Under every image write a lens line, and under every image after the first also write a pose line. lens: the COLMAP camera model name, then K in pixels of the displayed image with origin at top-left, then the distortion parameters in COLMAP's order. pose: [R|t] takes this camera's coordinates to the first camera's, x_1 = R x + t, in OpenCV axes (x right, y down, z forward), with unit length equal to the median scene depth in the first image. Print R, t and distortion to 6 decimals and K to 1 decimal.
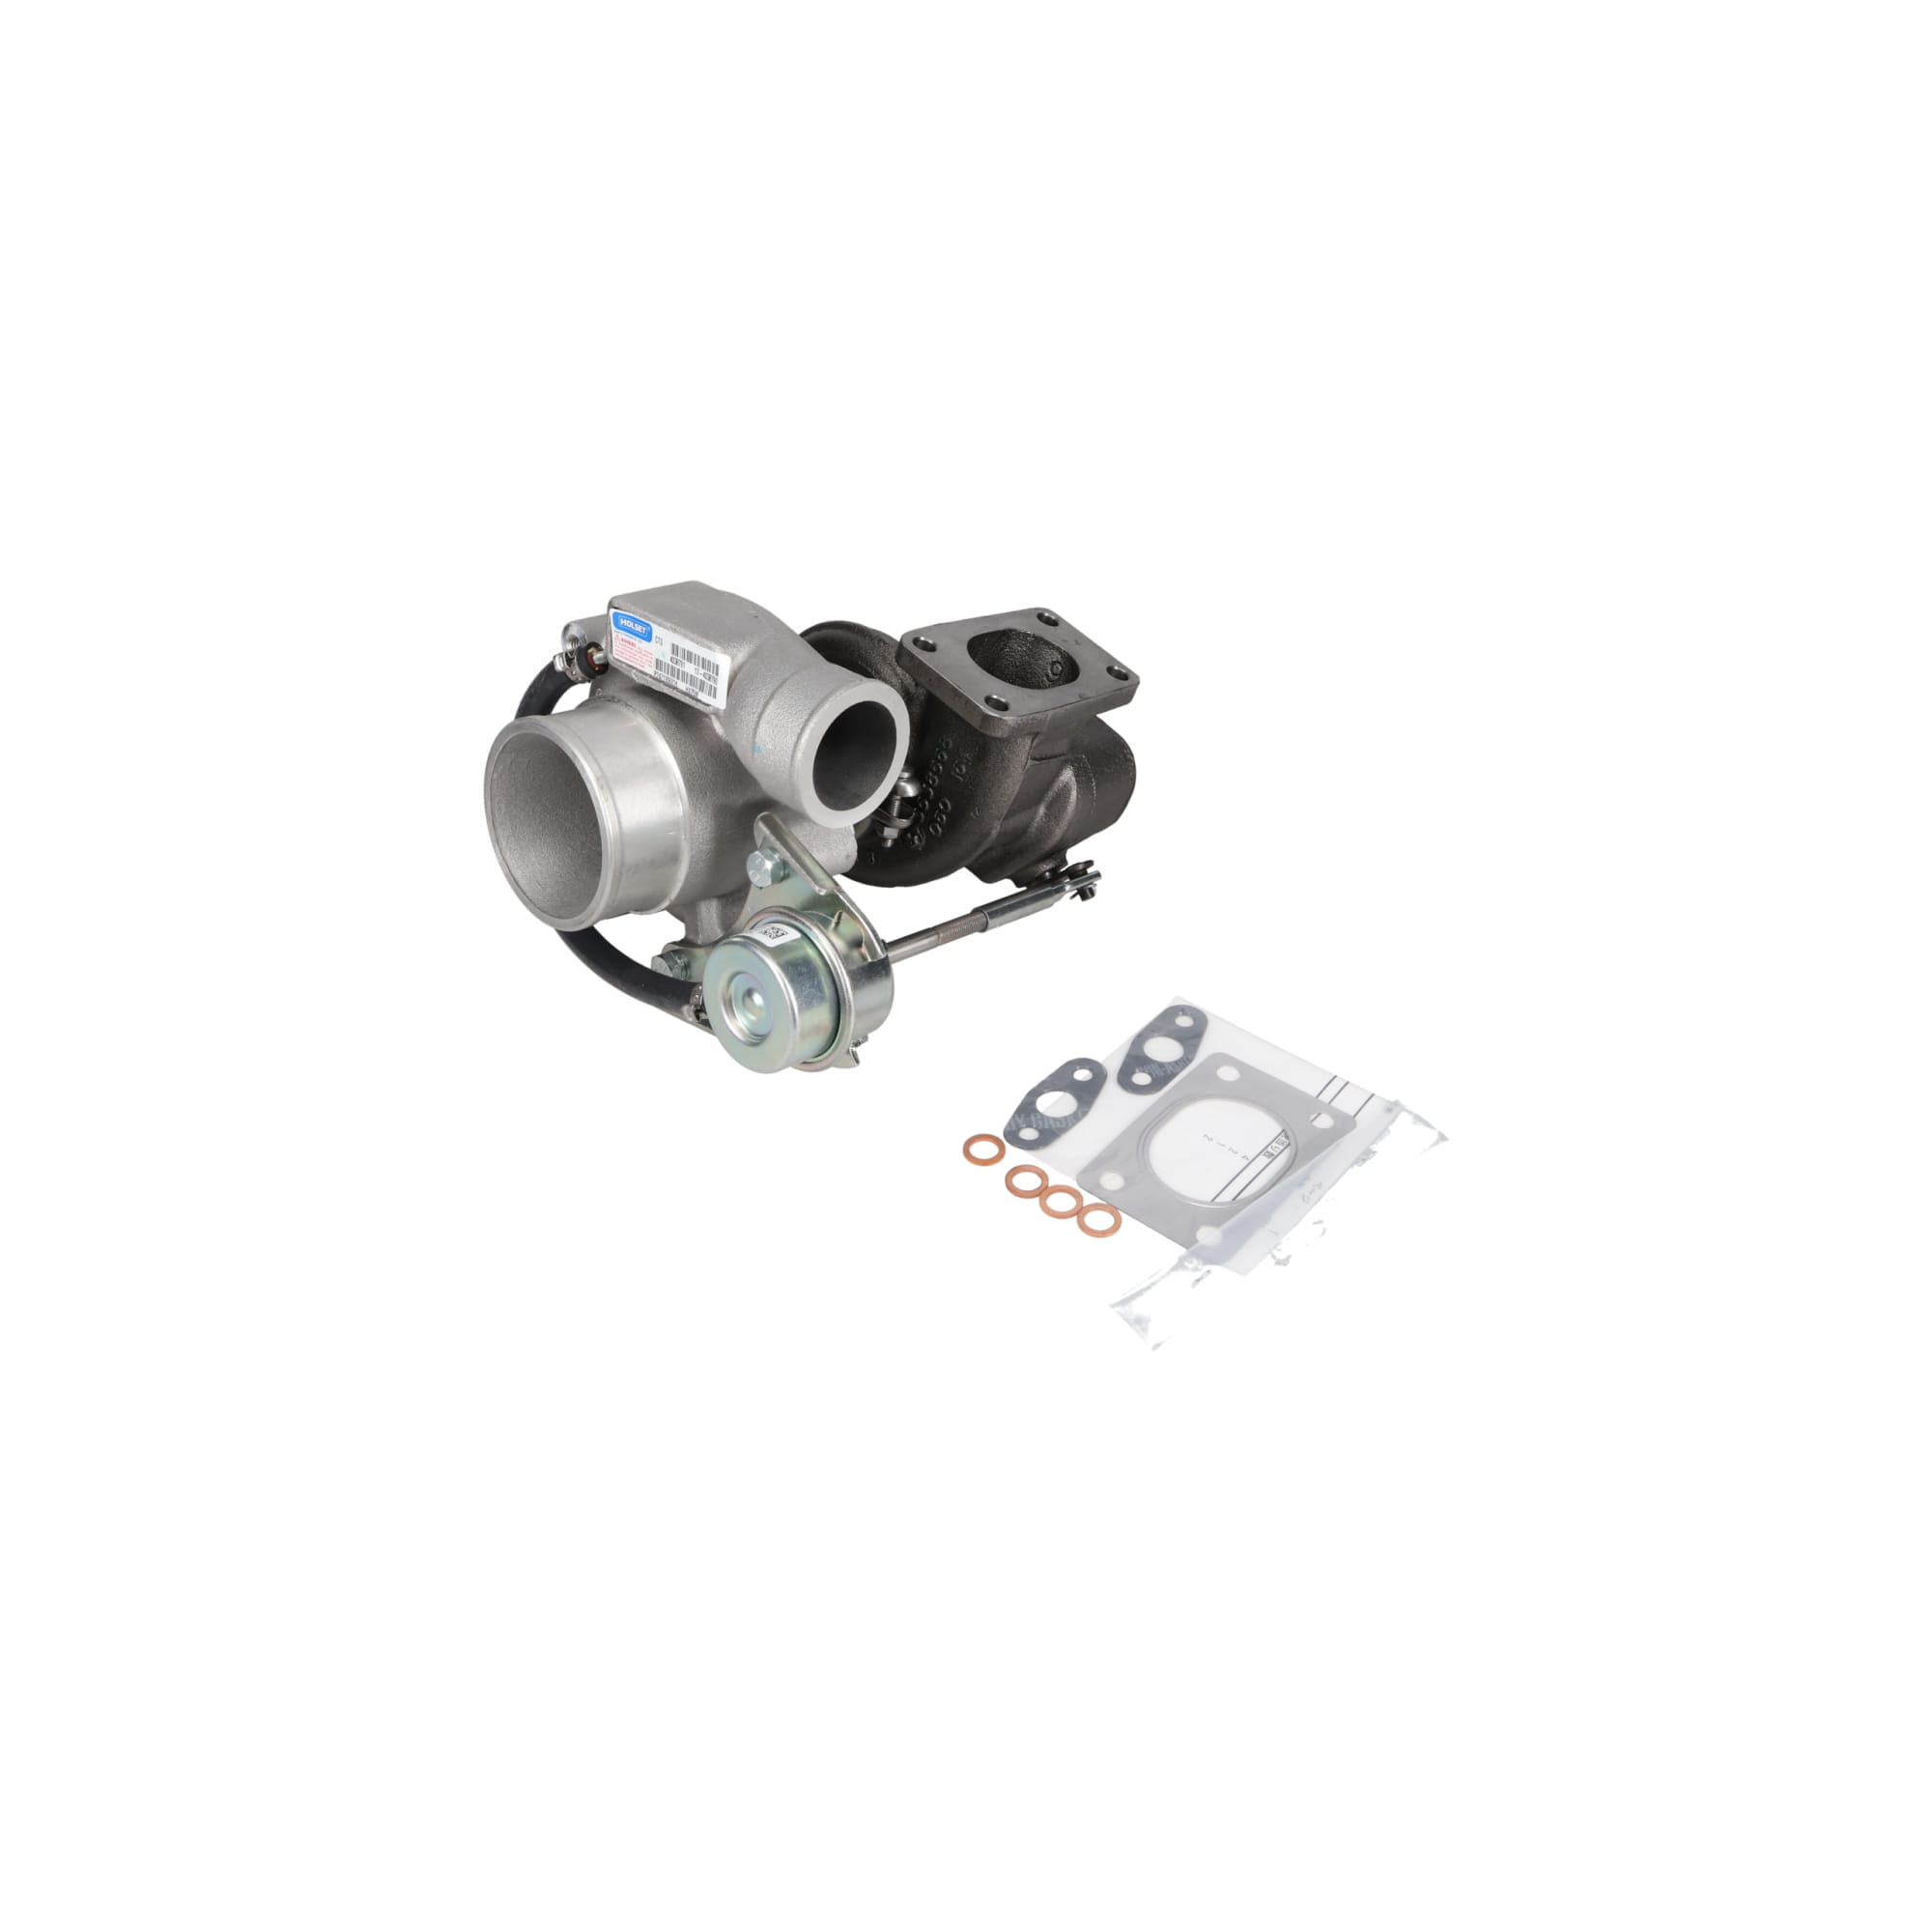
lens RADIAL K [[1627.1, 0, 966.0], [0, 1627.1, 966.0], [0, 0, 1]] dist [0.001430, 0.000309]
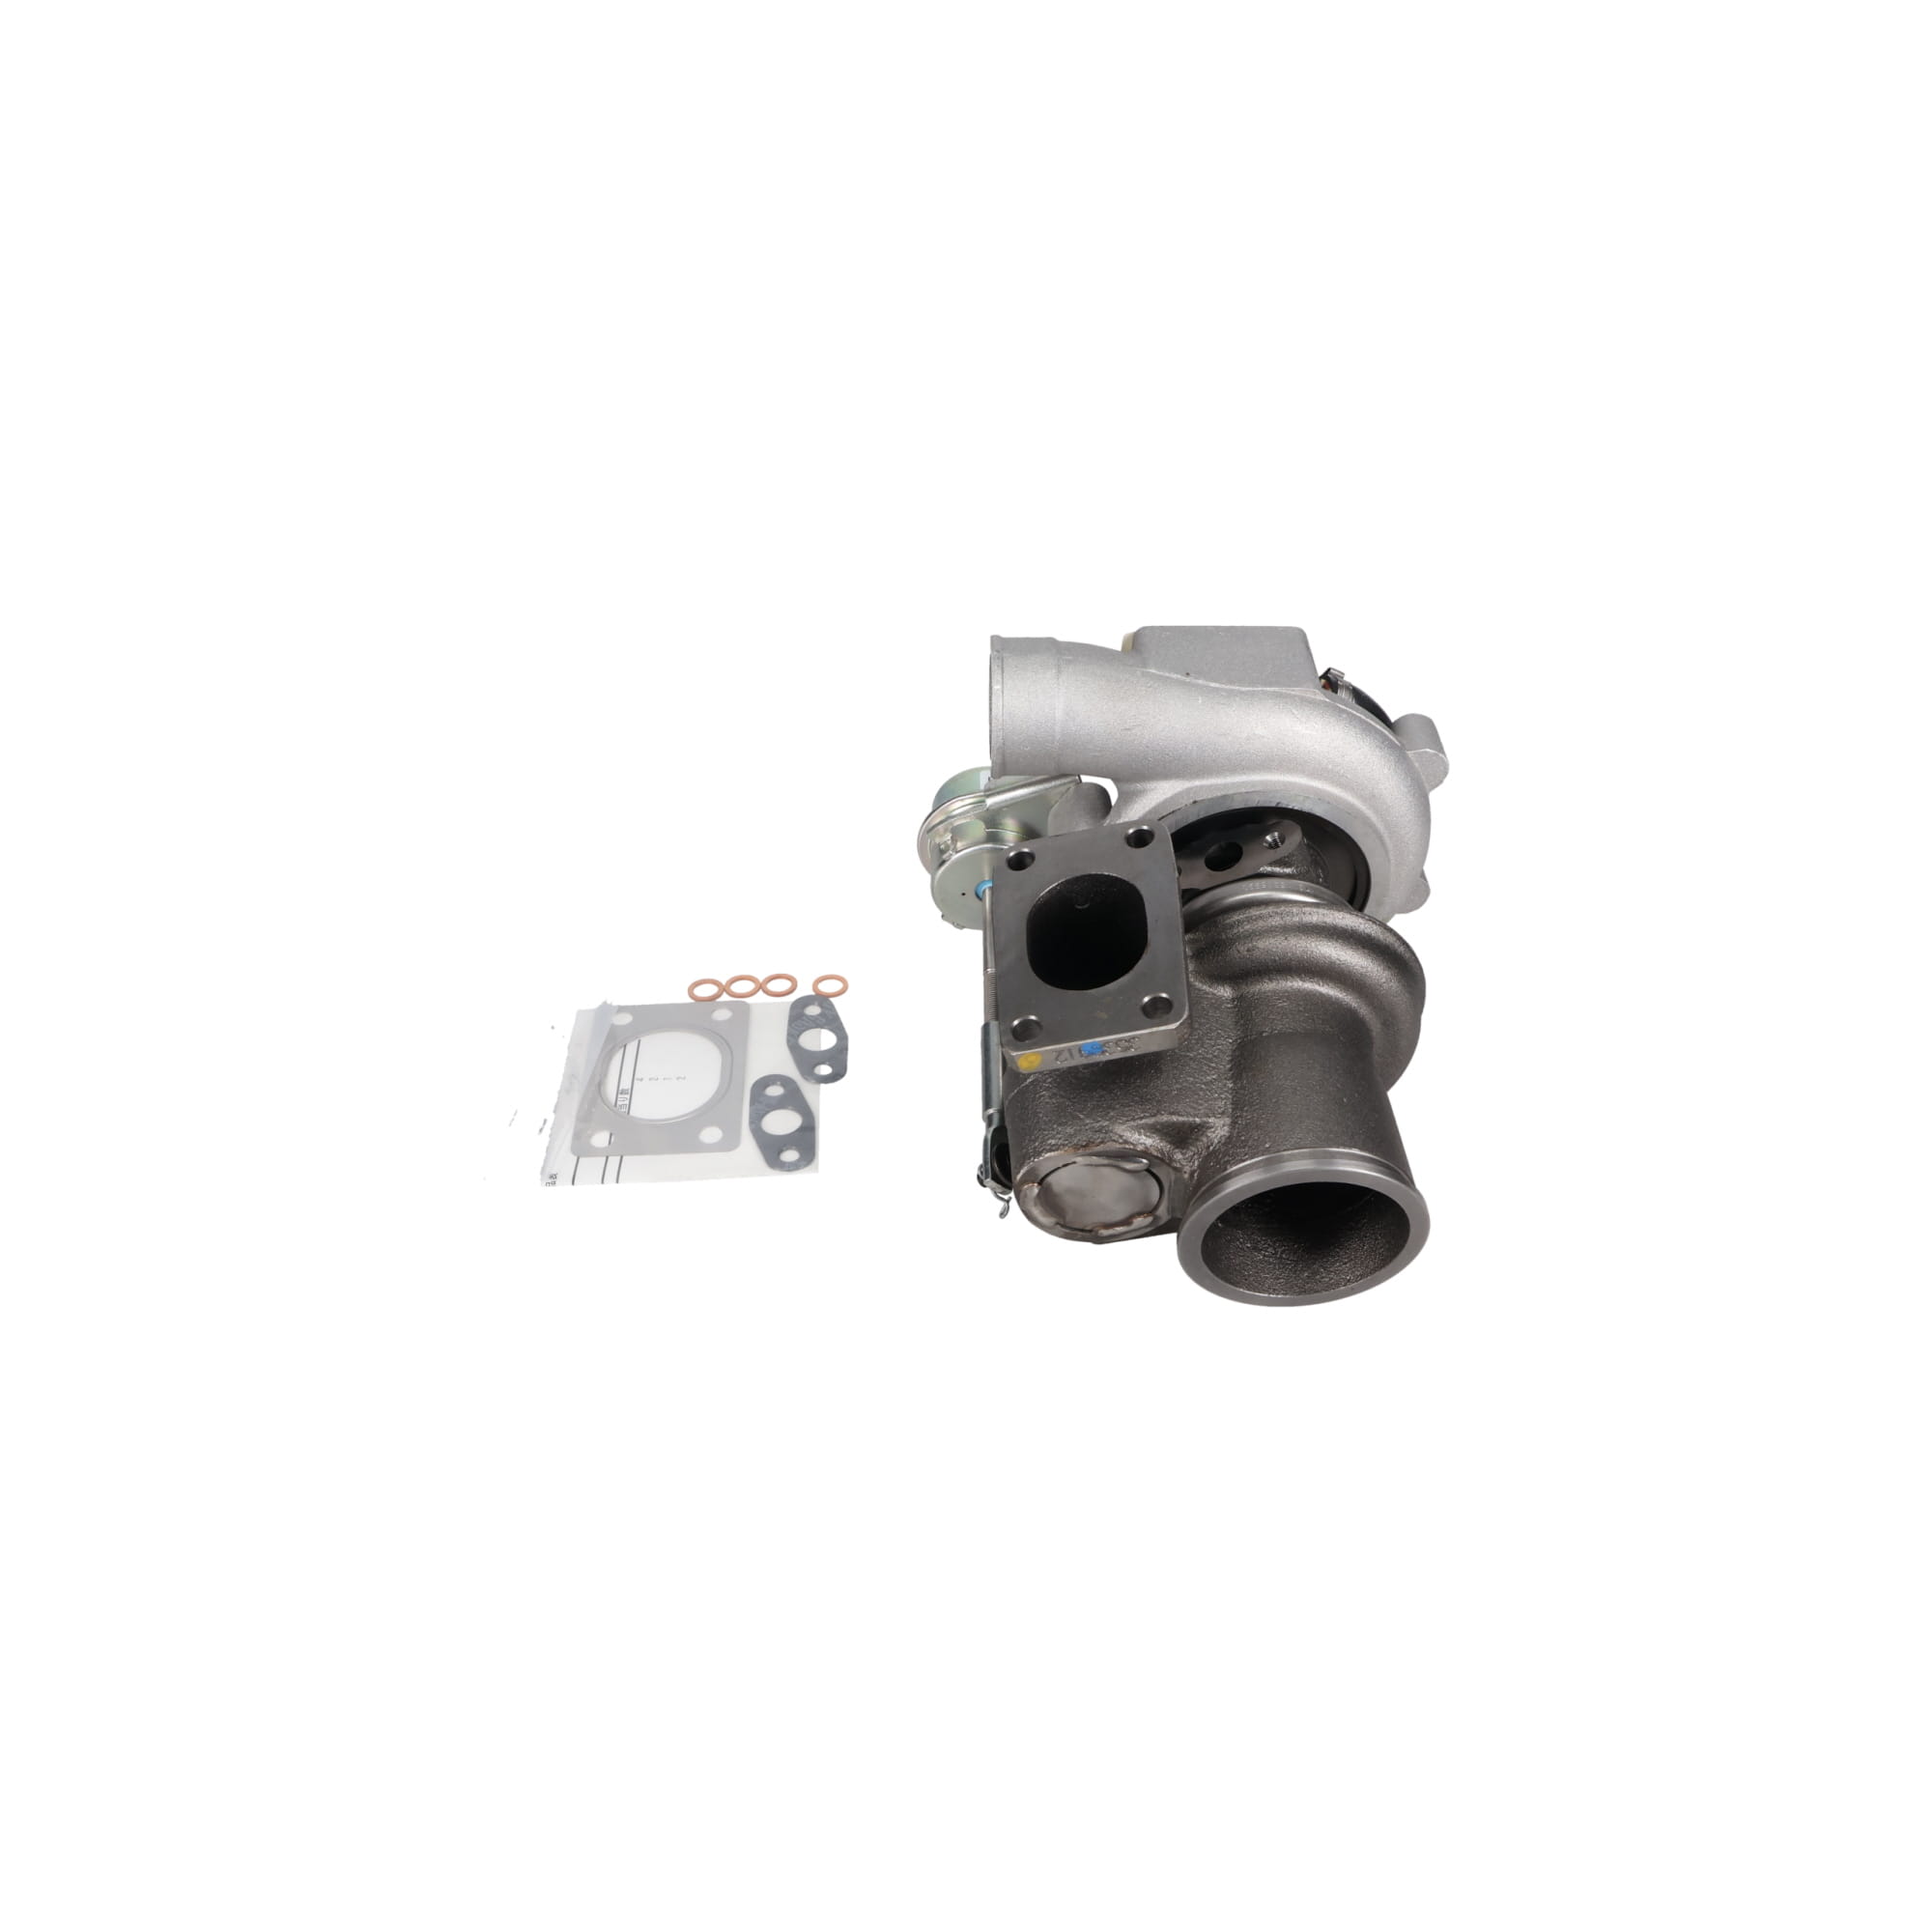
lens RADIAL K [[1627.1, 0, 966.0], [0, 1627.1, 966.0], [0, 0, 1]] dist [0.001430, 0.000309]
pose [[-0.718322, 0.416119, -0.557547, 0.571338], [-0.412261, 0.390949, 0.822921, -0.871948], [0.560406, 0.820977, -0.109278, 1.134428]]
